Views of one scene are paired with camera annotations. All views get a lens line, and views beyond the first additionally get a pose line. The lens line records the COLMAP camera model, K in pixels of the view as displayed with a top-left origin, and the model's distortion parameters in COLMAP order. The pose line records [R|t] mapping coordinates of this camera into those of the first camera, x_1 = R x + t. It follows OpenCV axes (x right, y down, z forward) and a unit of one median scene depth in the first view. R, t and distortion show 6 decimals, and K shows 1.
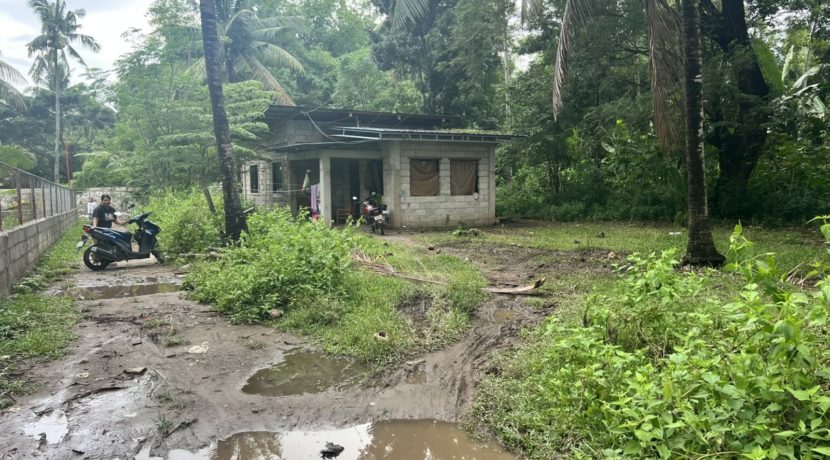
lens RADIAL K [[639.5, 0, 378.8], [0, 639.5, 263.2], [0, 0, 1]] dist [0.050962, -0.039705]
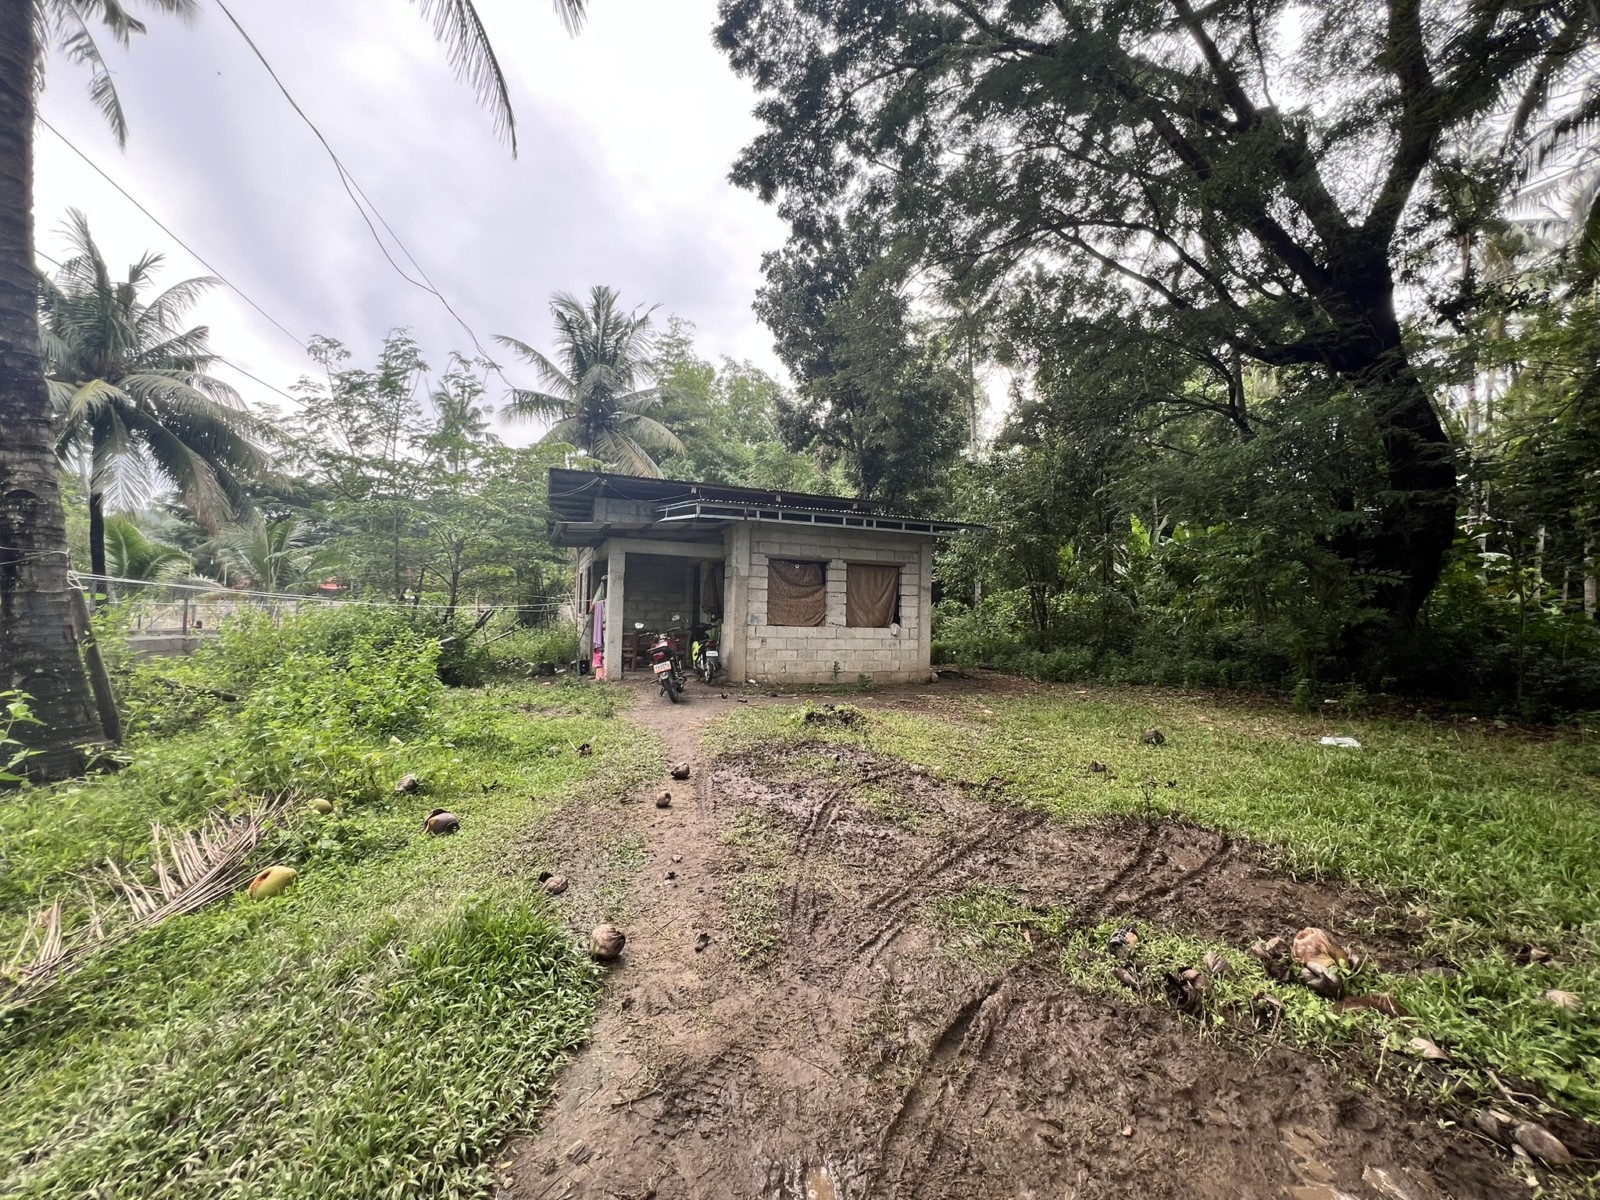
lens RADIAL K [[638.3, 0, 791.9], [0, 638.3, 611.3], [0, 0, 1]] dist [-0.001309, 0.000274]
pose [[0.993904, 0.033907, -0.104907, 0.124215], [-0.046710, 0.991418, -0.122103, -0.050022], [0.099866, 0.126259, 0.986958, 0.452299]]
